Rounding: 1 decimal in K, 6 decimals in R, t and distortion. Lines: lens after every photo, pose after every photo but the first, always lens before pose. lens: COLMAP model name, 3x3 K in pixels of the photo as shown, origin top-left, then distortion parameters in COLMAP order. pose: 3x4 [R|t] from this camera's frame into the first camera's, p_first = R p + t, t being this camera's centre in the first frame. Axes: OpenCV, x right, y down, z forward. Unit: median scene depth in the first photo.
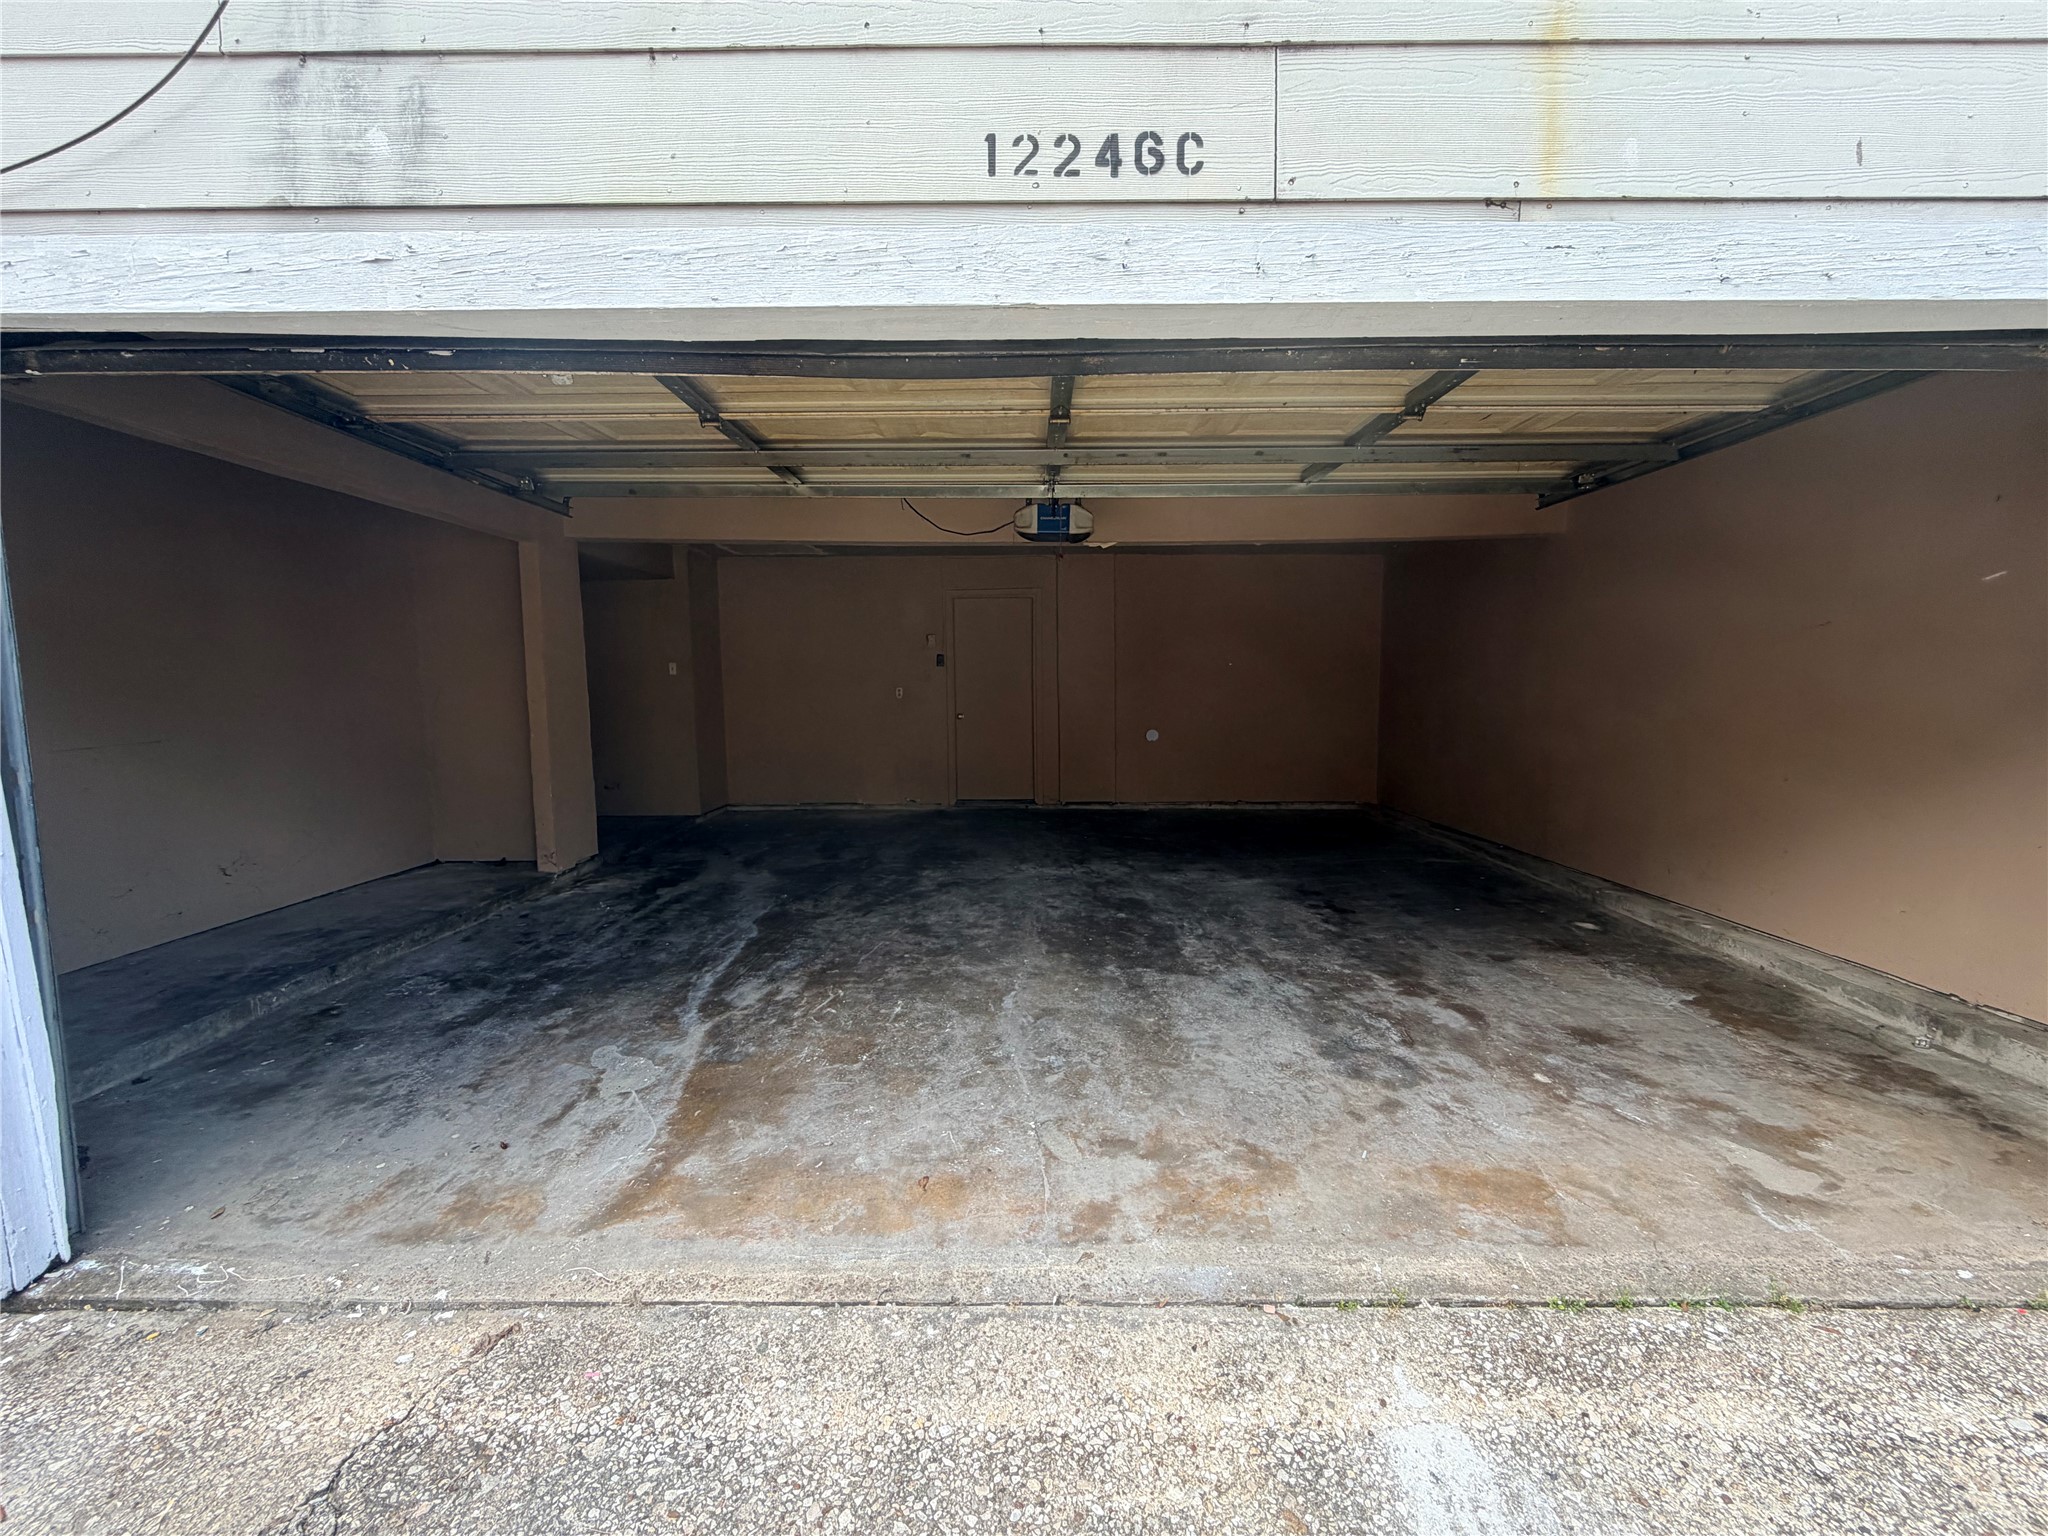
lens RADIAL K [[824.1, 0, 1022.0], [0, 824.1, 771.8], [0, 0, 1]] dist [0.003083, -0.000312]
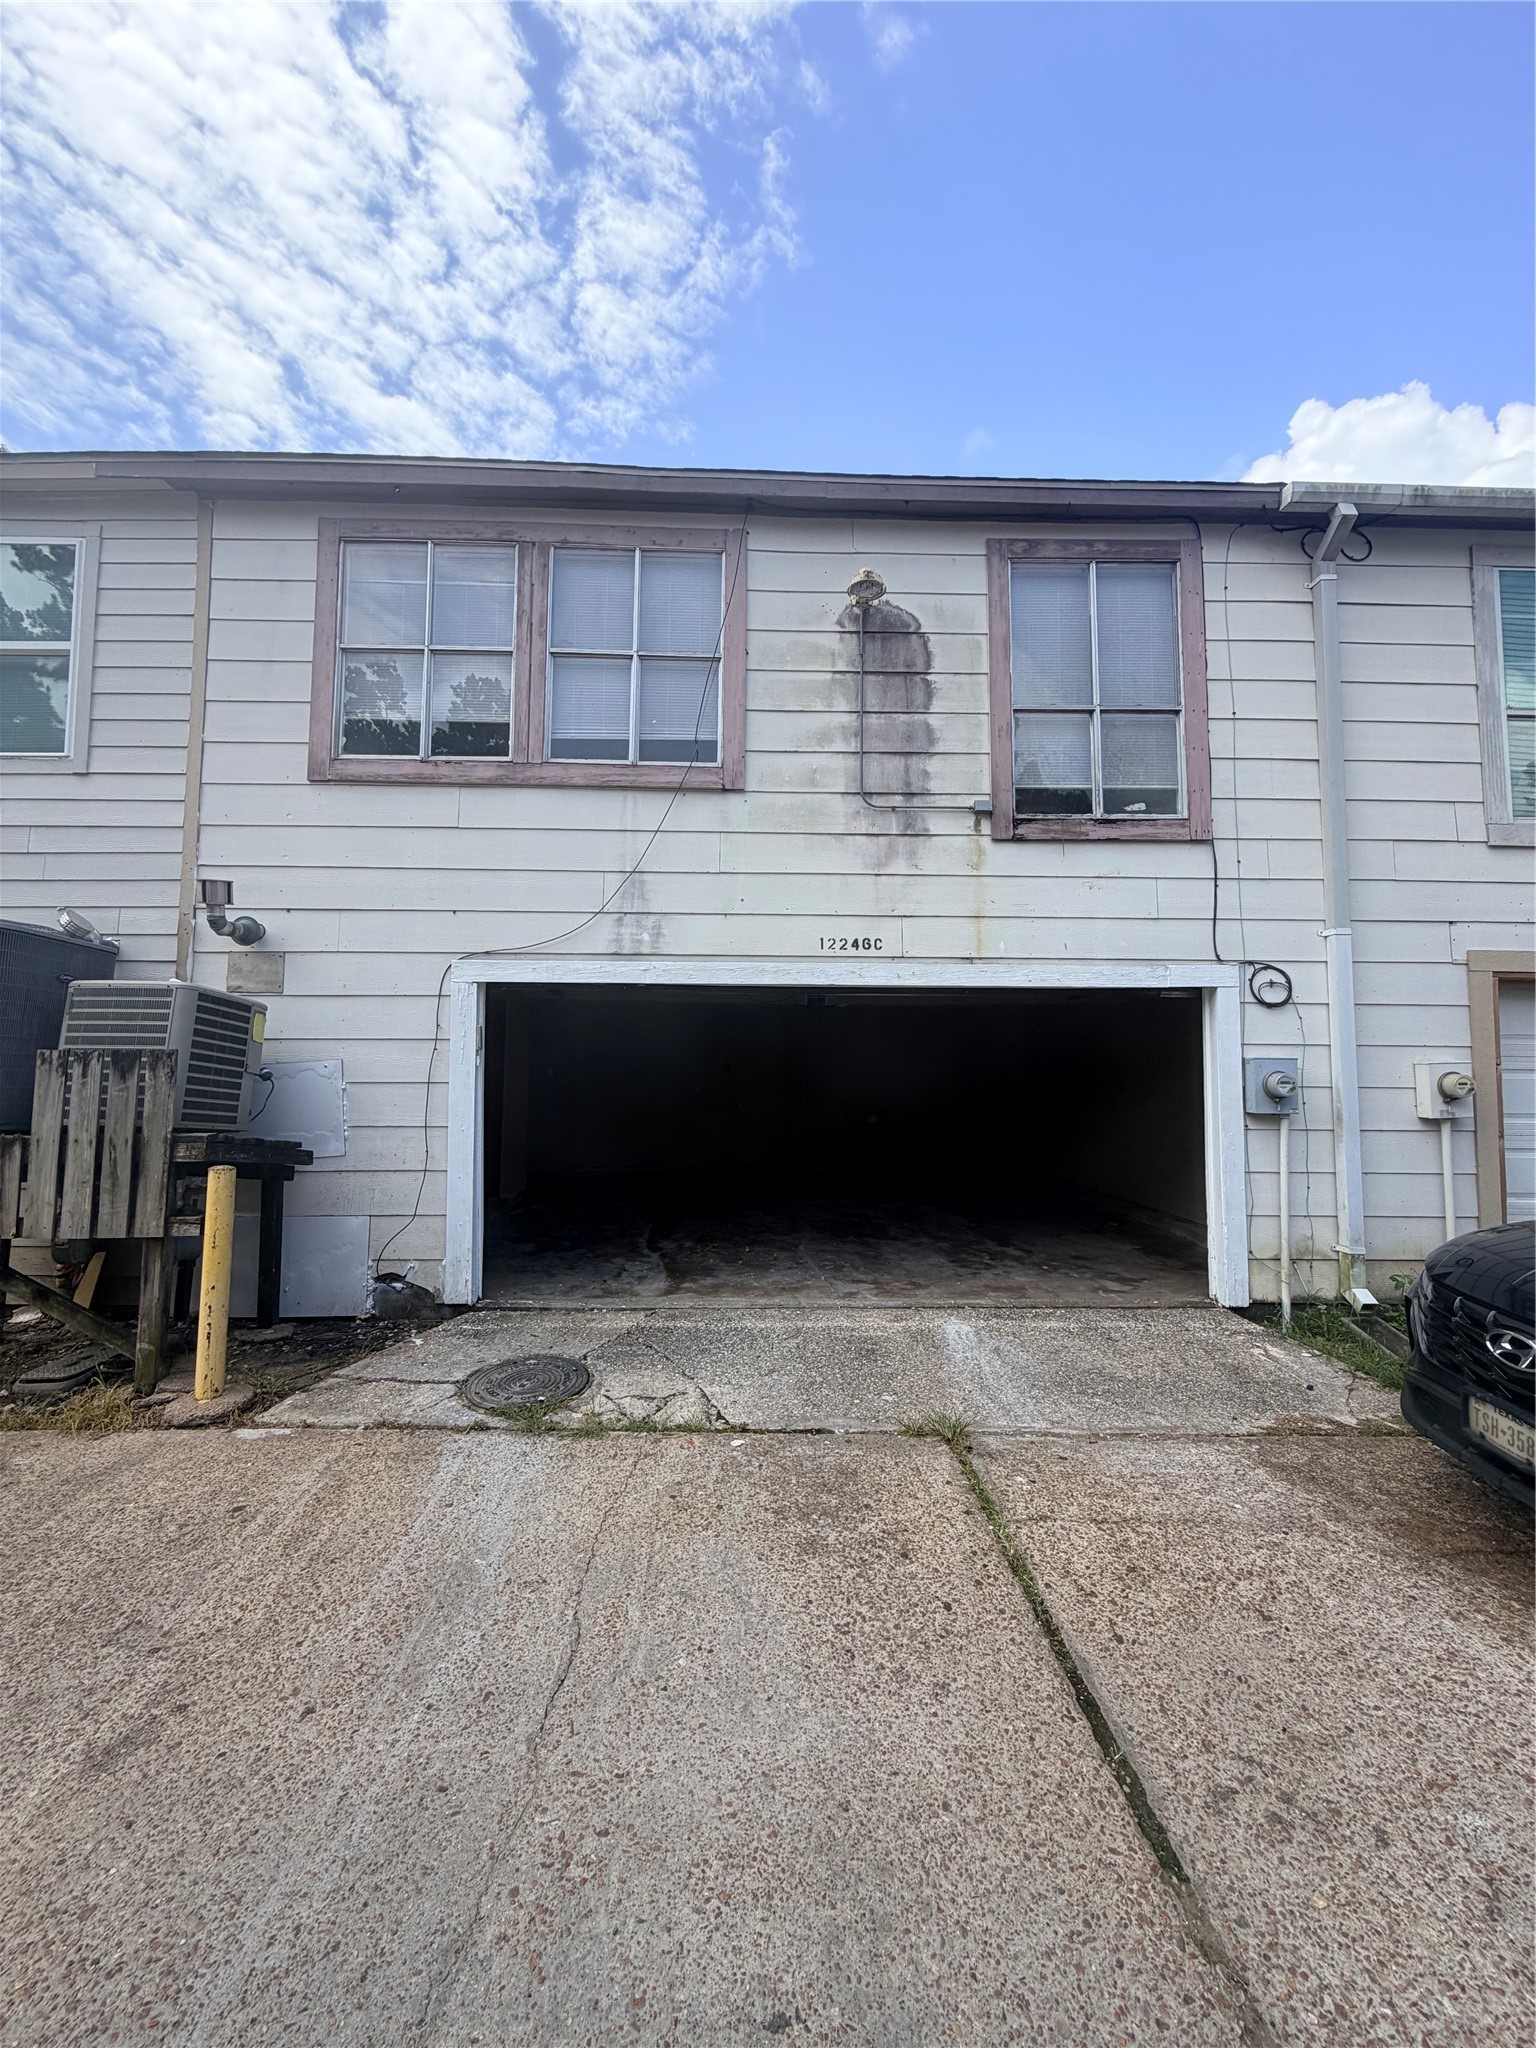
lens RADIAL K [[824.1, 0, 763.4], [0, 824.1, 1022.3], [0, 0, 1]] dist [0.003083, -0.000312]
pose [[0.999649, 0.011801, 0.023701, -0.312030], [-0.007707, 0.986109, -0.165918, 0.142760], [-0.025330, 0.165677, 0.985855, -2.046333]]
